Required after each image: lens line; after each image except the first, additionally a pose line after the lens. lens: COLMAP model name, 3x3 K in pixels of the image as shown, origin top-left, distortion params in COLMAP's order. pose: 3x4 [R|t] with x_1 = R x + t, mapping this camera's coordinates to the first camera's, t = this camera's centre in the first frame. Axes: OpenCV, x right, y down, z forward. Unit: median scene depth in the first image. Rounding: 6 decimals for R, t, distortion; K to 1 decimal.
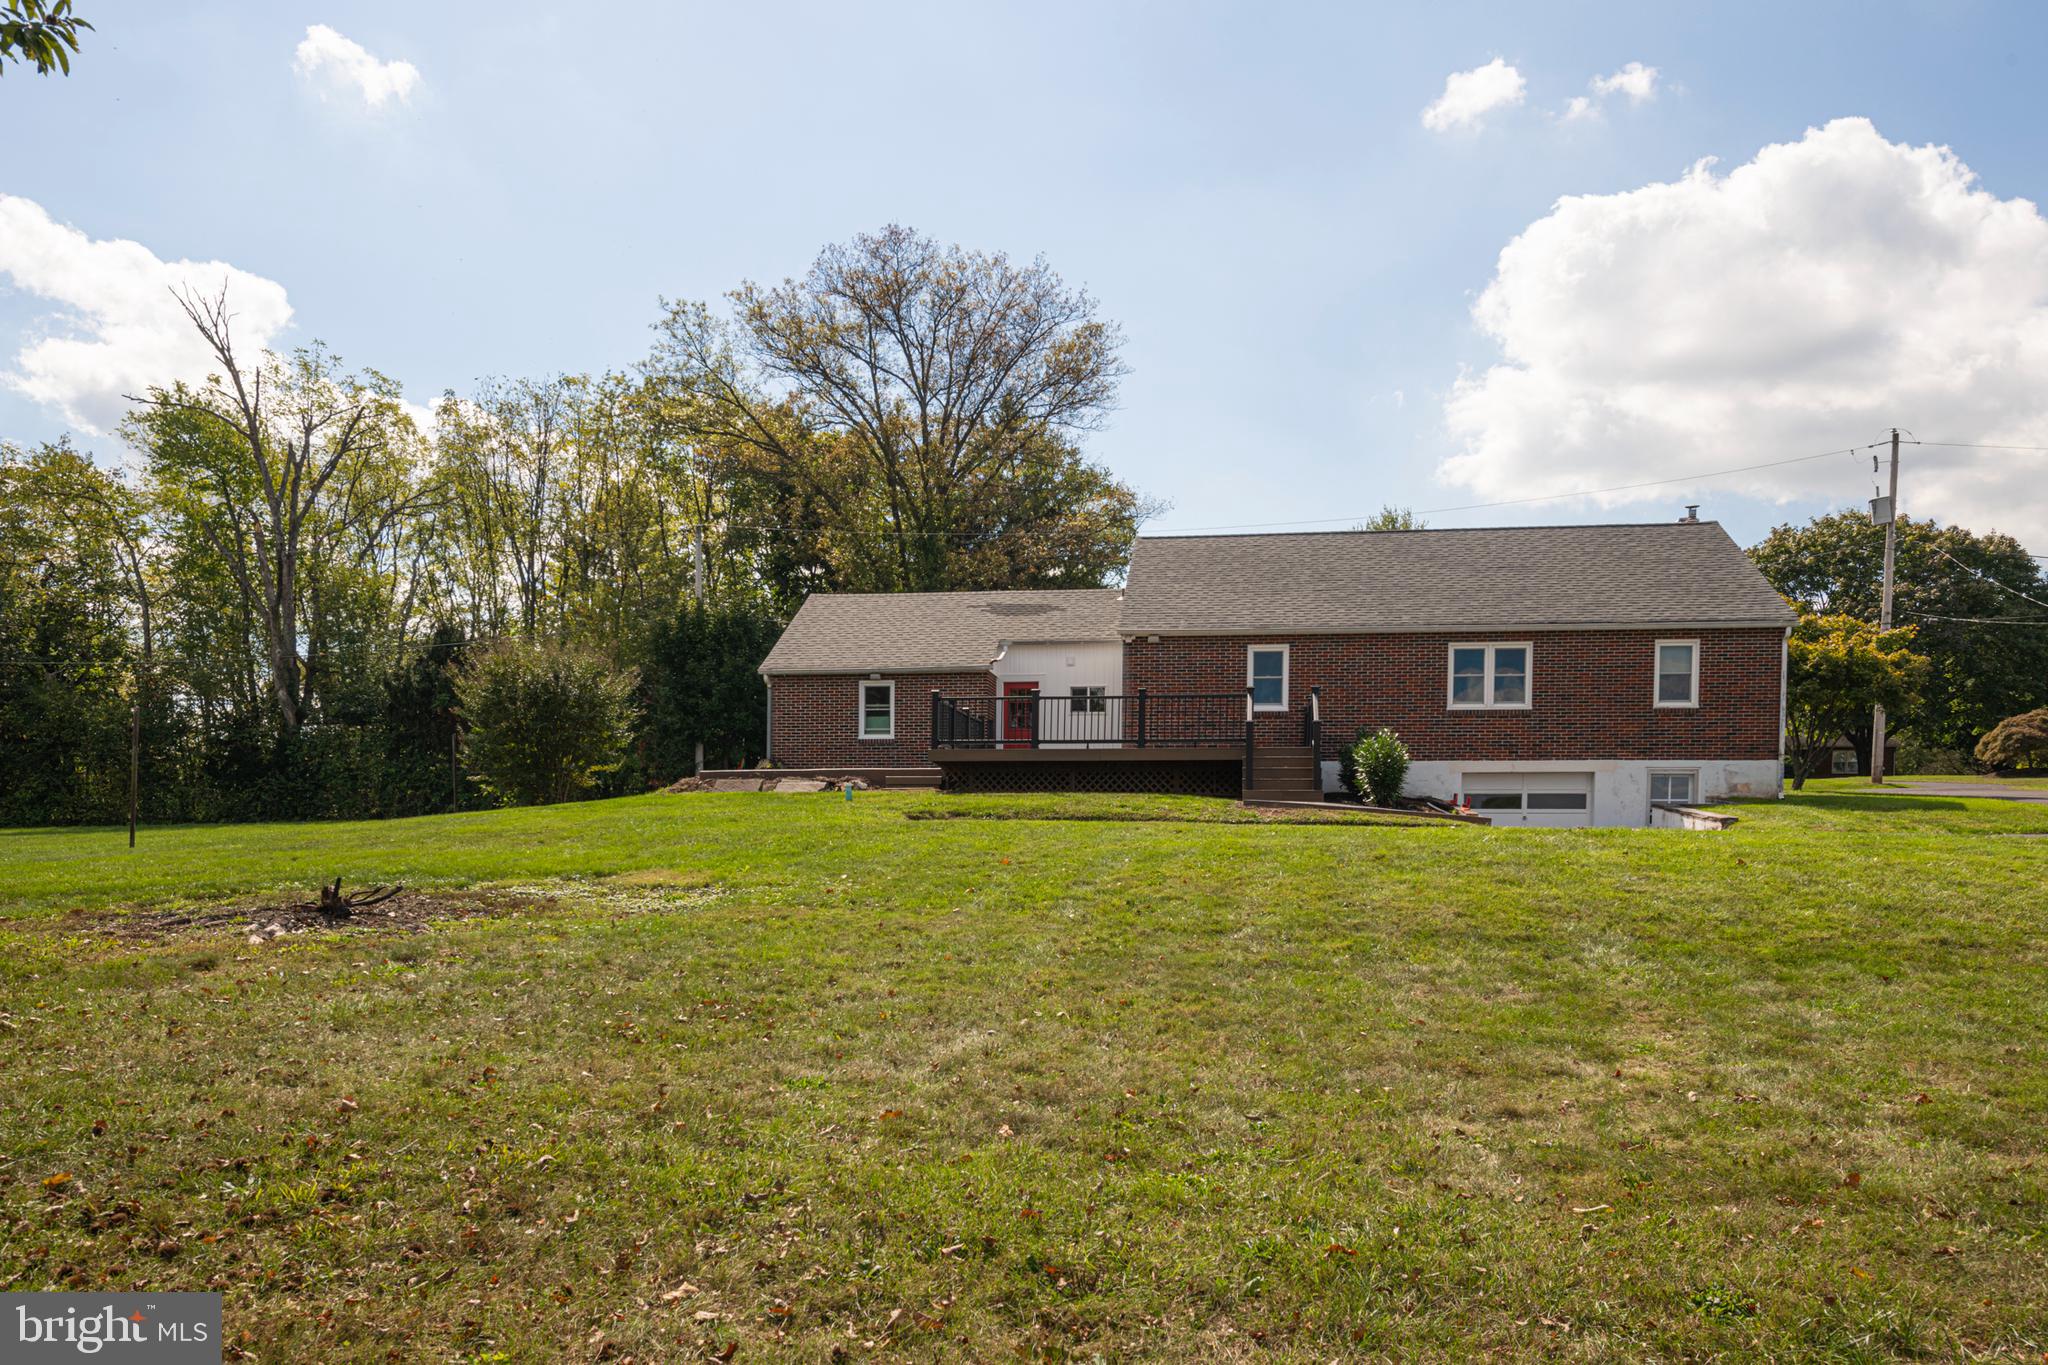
lens RADIAL K [[1435.2, 0, 1024.0], [0, 1435.2, 682.5], [0, 0, 1]] dist [-0.000852, 0.000435]
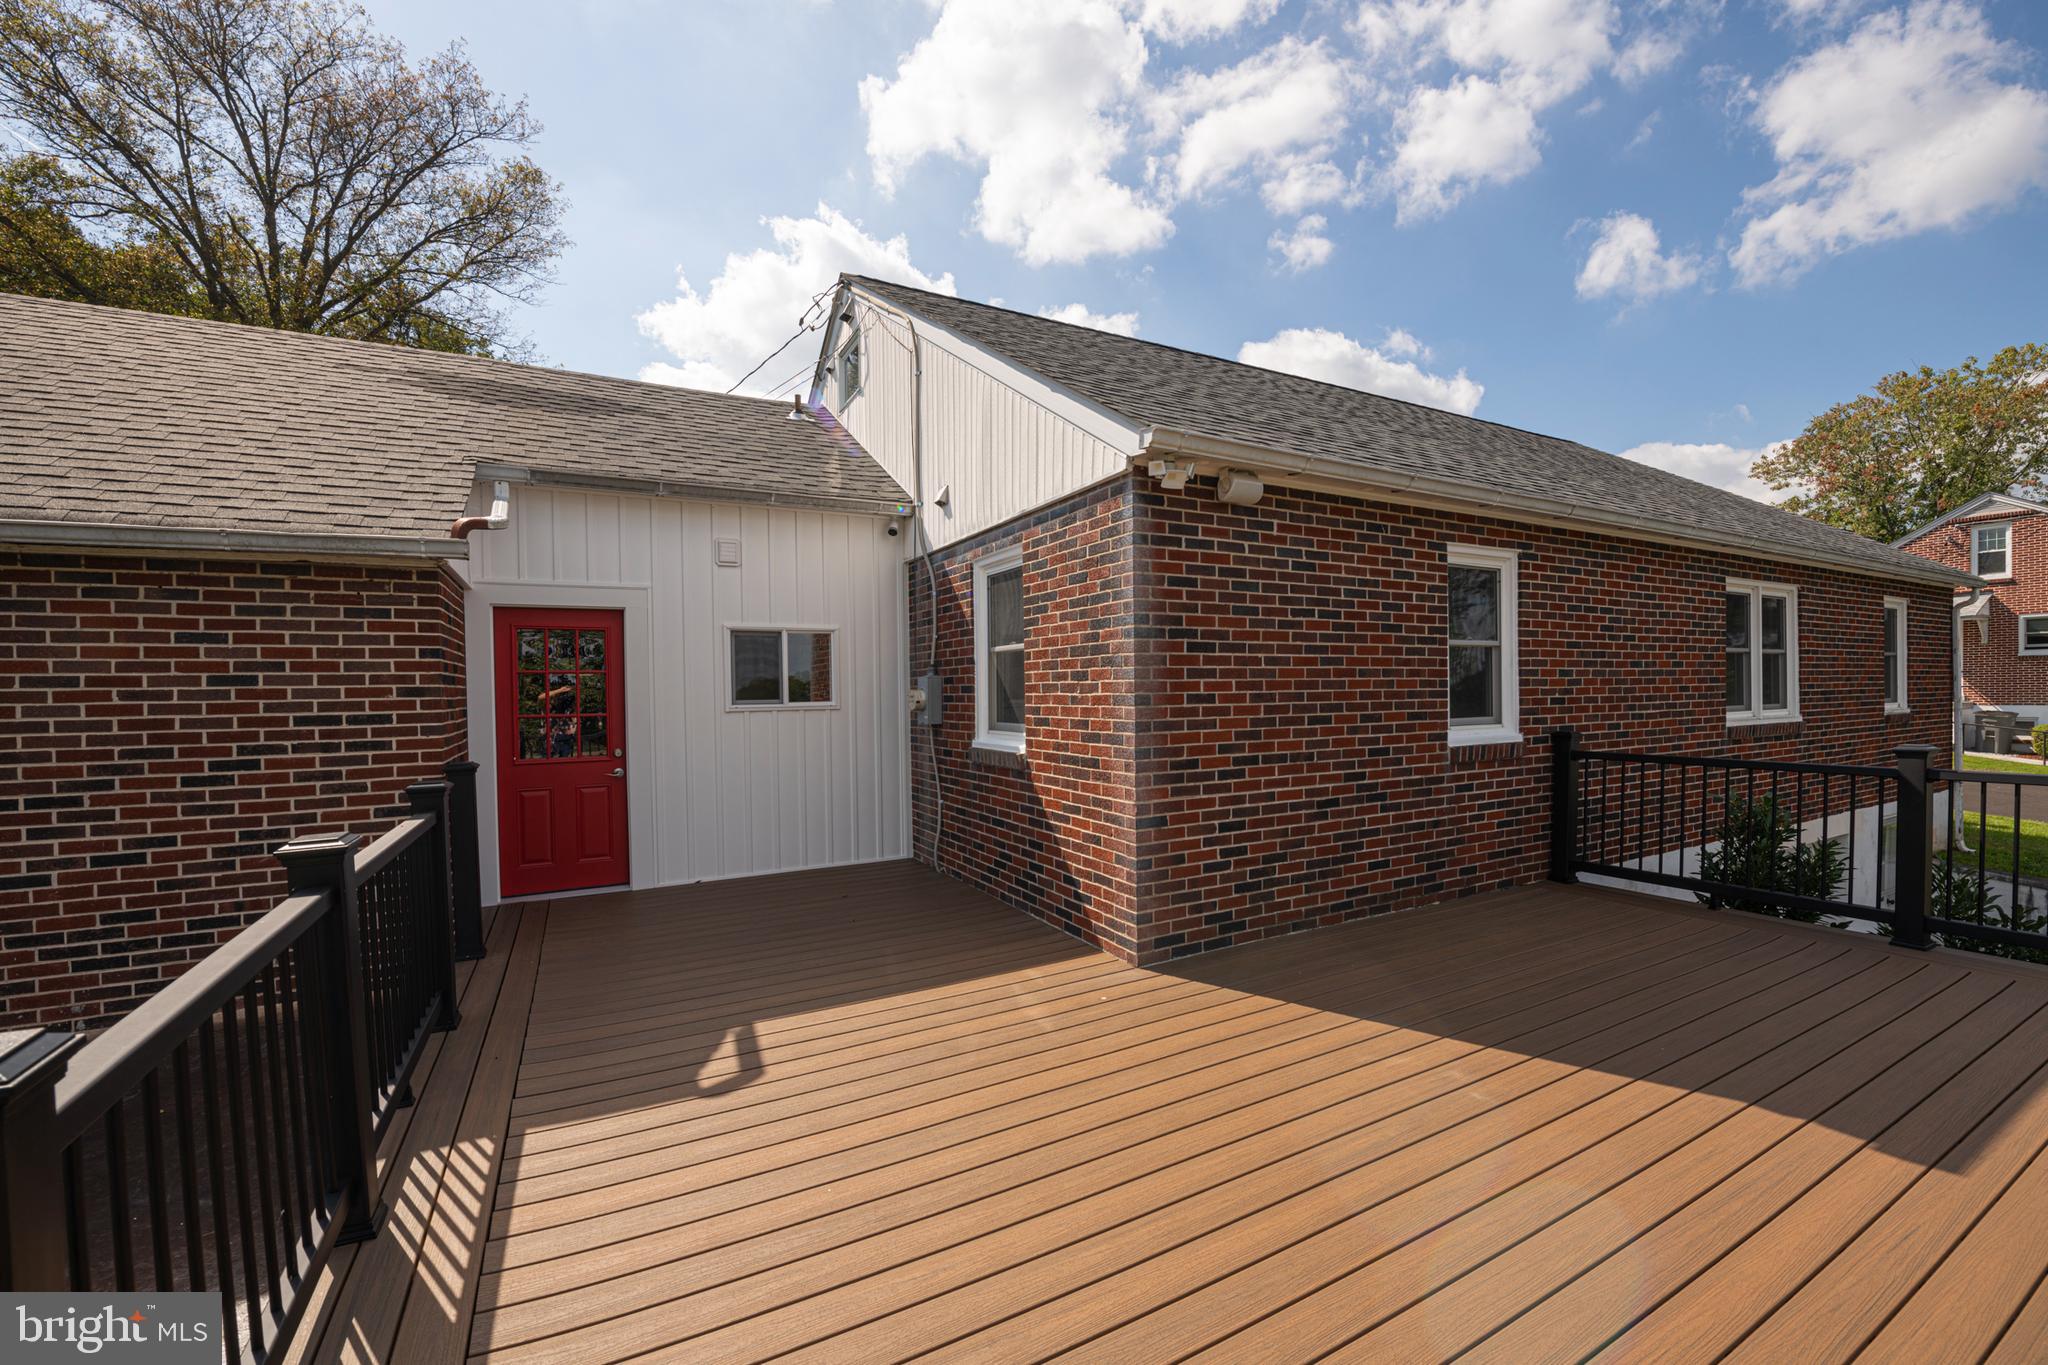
lens RADIAL K [[822.5, 0, 999.0], [0, 822.5, 662.5], [0, 0, 1]] dist [0.007258, -0.000399]
pose [[0.809541, -0.001360, 0.587061, -0.014680], [-0.054156, 0.995560, 0.076986, -0.003557], [-0.584560, -0.094116, 0.805873, 0.395932]]
